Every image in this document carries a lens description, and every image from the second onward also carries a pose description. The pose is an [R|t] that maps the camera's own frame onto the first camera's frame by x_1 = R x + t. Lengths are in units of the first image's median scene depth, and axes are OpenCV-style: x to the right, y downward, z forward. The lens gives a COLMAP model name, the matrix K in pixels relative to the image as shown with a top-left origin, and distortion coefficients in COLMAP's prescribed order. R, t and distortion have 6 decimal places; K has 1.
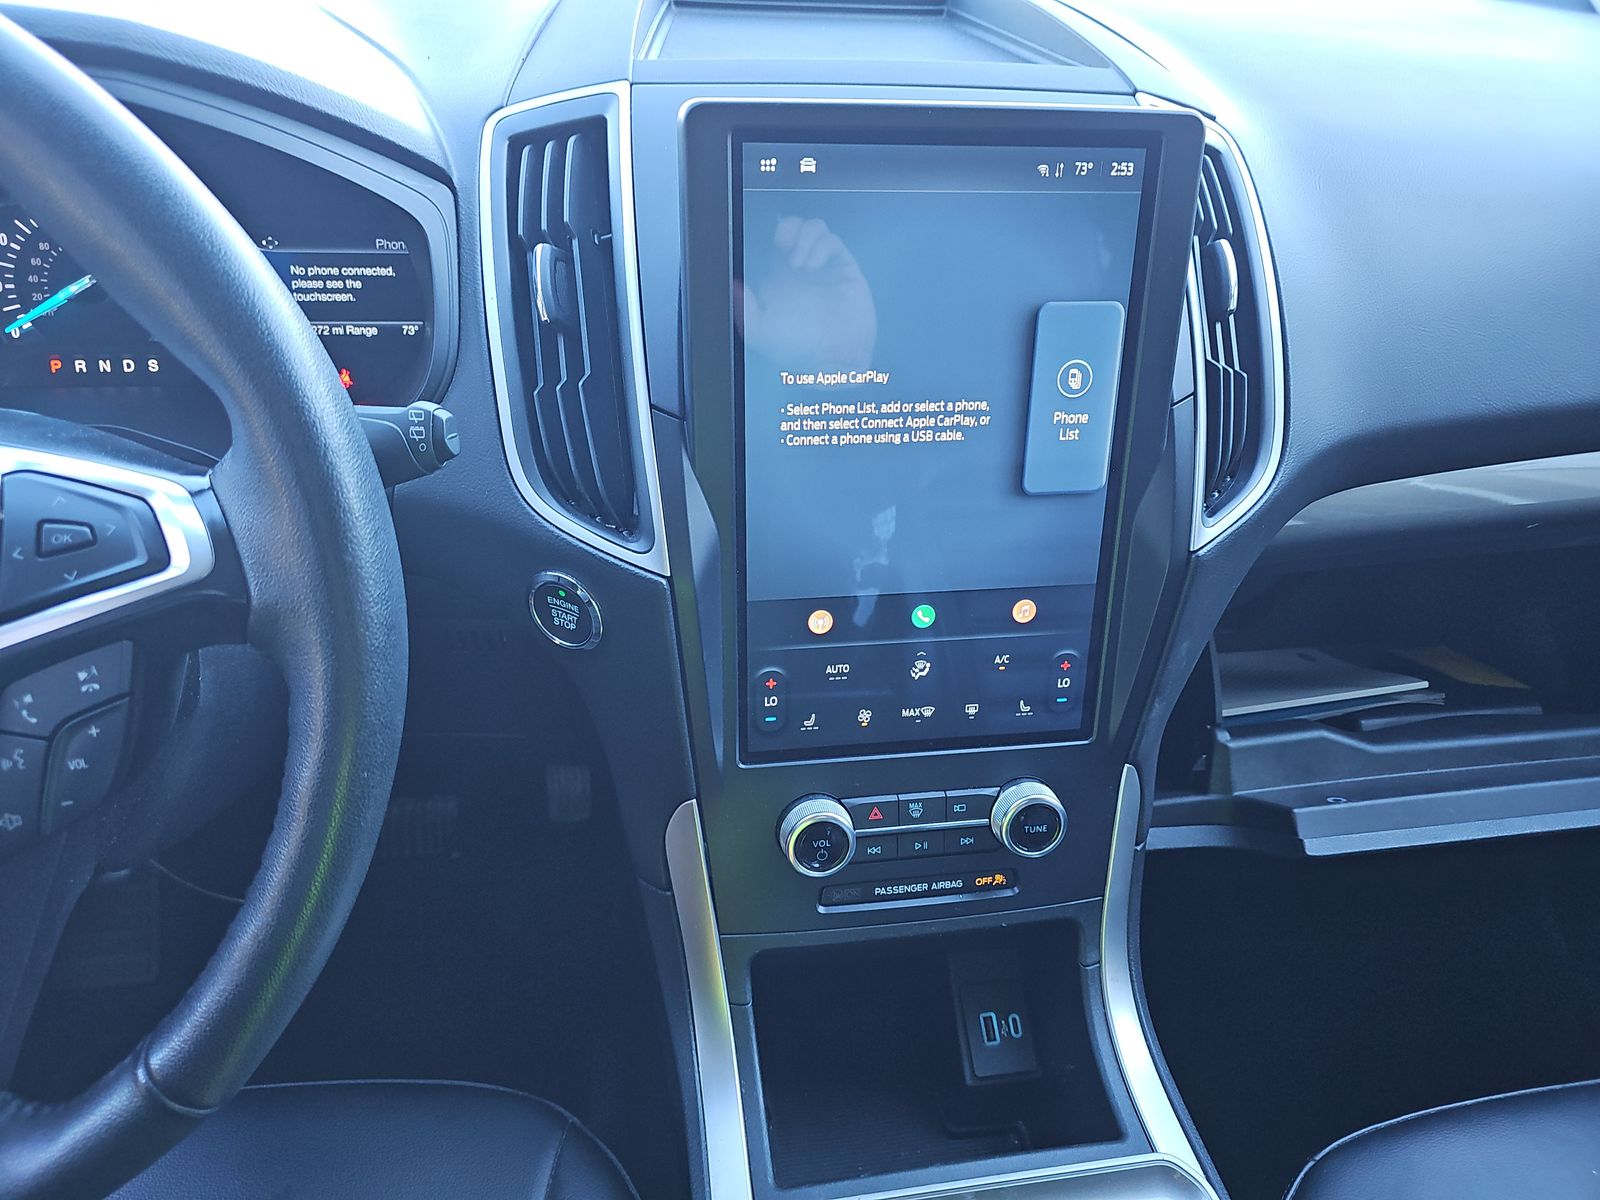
lens RADIAL K [[1060.7, 0, 799.4], [0, 1060.7, 603.4], [0, 0, 1]] dist [-0.006969, -0.001934]
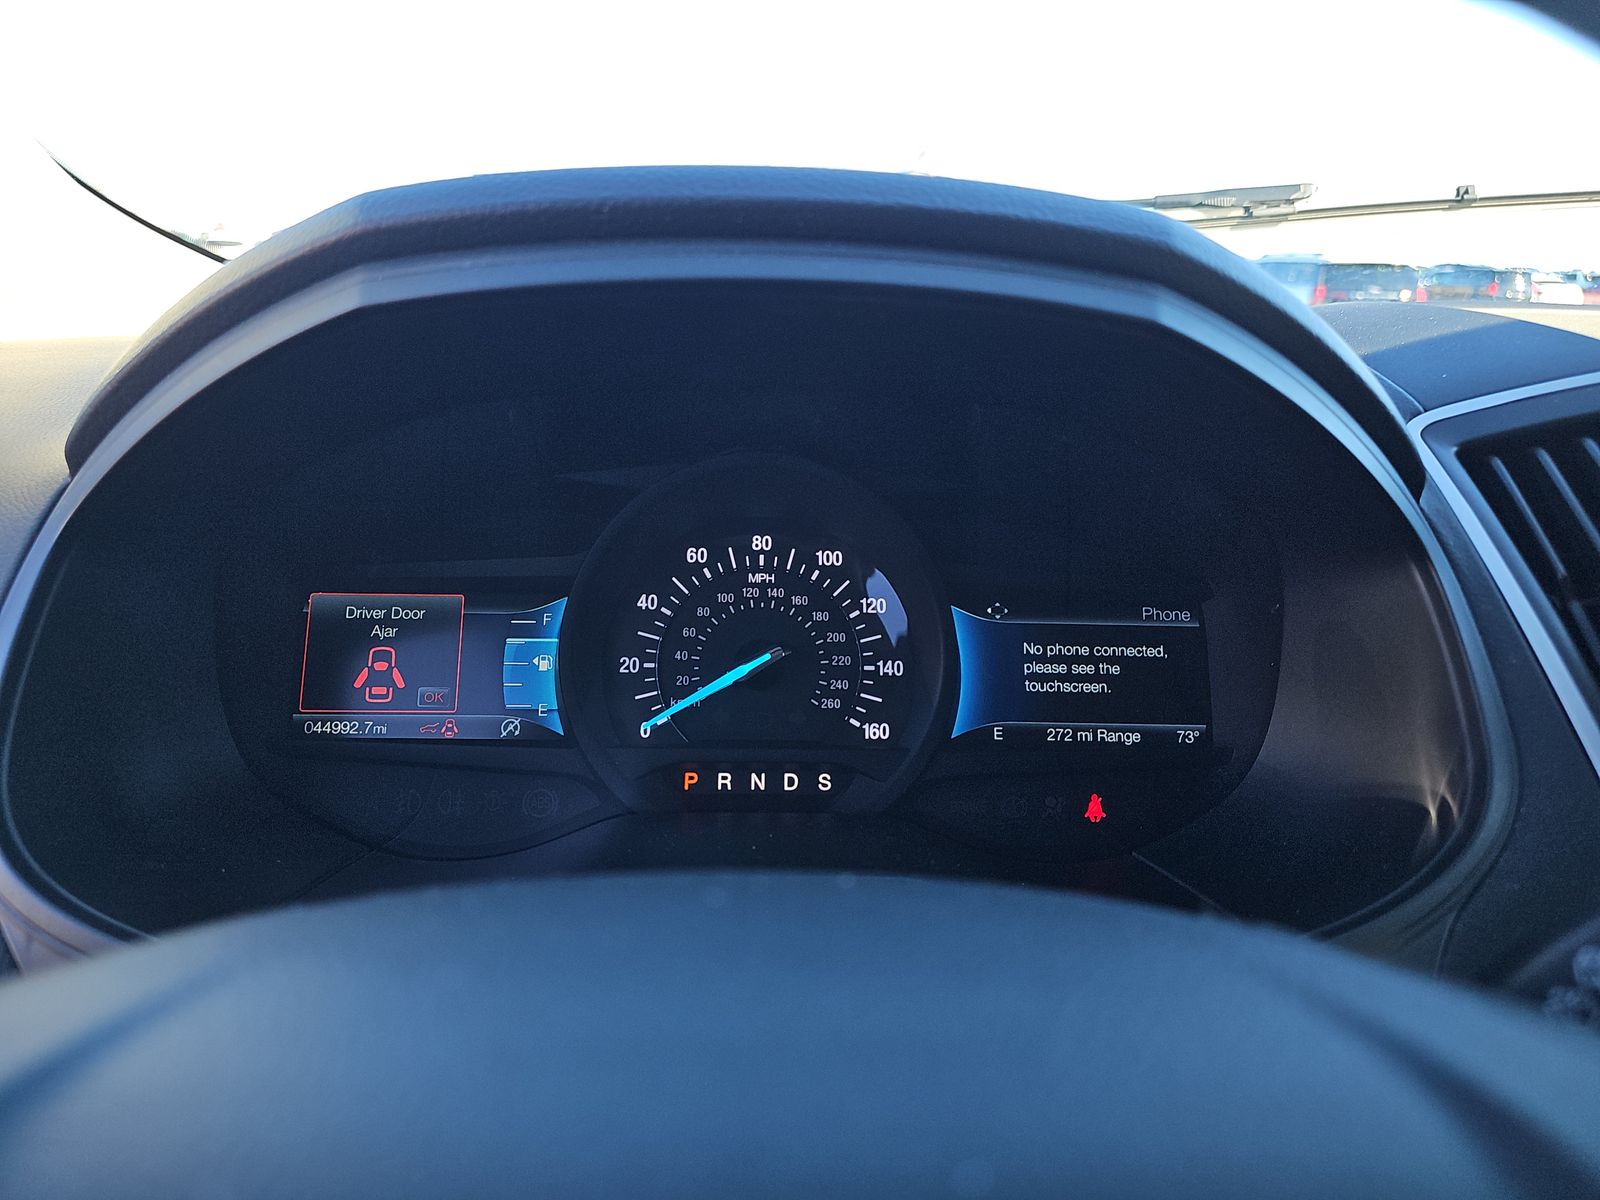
lens RADIAL K [[1060.7, 0, 801.5], [0, 1060.7, 598.7], [0, 0, 1]] dist [-0.006969, -0.001934]
pose [[0.990790, -0.001414, -0.135403, -0.537250], [-0.048486, 0.929941, -0.364499, -0.088966], [0.126432, 0.367707, 0.921307, 0.342120]]
